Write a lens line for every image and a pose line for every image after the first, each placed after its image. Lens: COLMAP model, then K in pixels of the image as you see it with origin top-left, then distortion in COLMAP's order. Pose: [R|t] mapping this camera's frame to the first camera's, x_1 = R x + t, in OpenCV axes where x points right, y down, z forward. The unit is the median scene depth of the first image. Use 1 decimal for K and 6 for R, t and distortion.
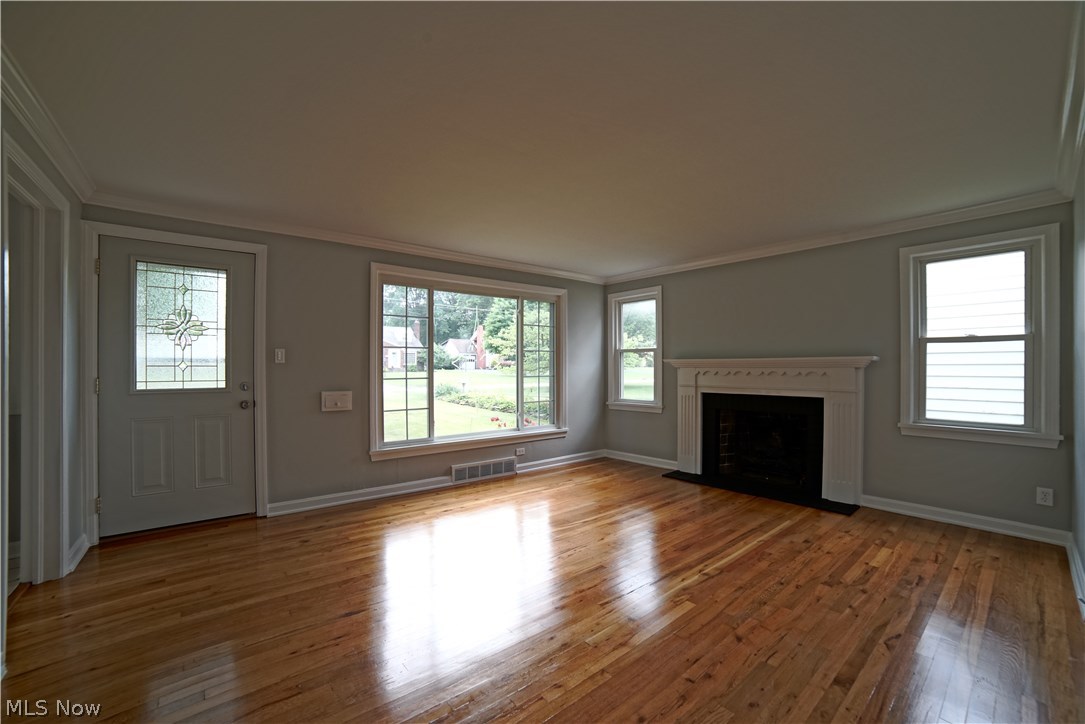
lens RADIAL K [[440.5, 0, 540.9], [0, 440.5, 367.8], [0, 0, 1]] dist [-0.036511, 0.000578]
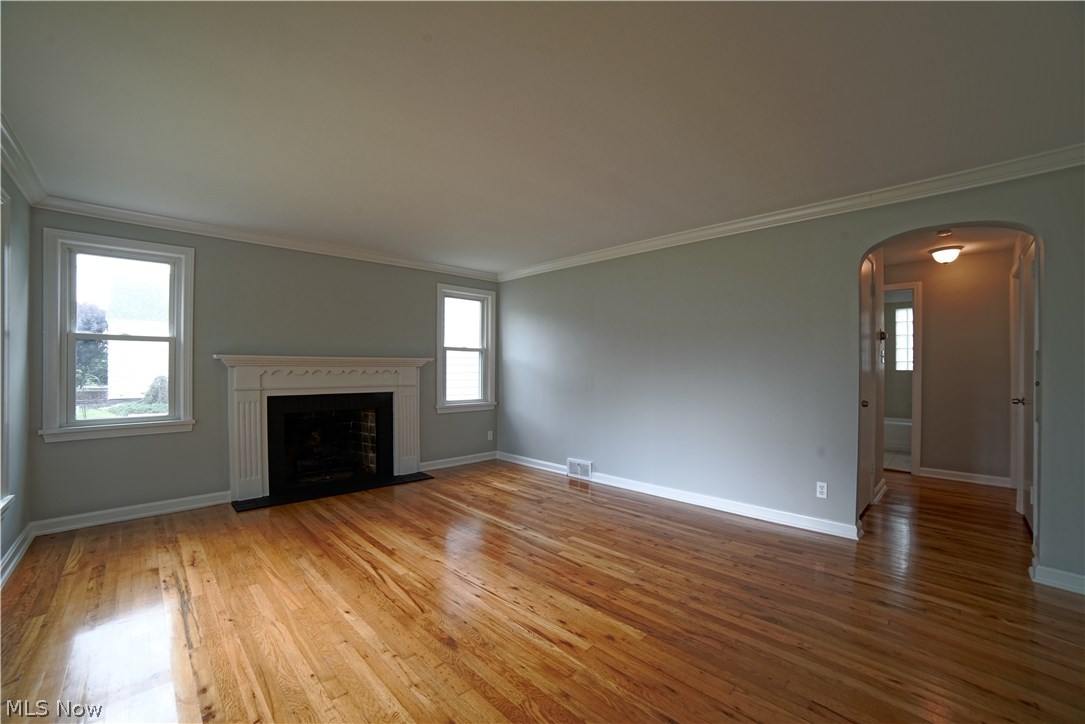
lens RADIAL K [[440.5, 0, 540.9], [0, 440.5, 367.8], [0, 0, 1]] dist [-0.036511, 0.000578]
pose [[-0.034217, -0.001527, 0.999413, -0.618786], [-0.002739, 0.999995, 0.001435, 0.000054], [-0.999411, -0.002688, -0.034221, 0.681760]]
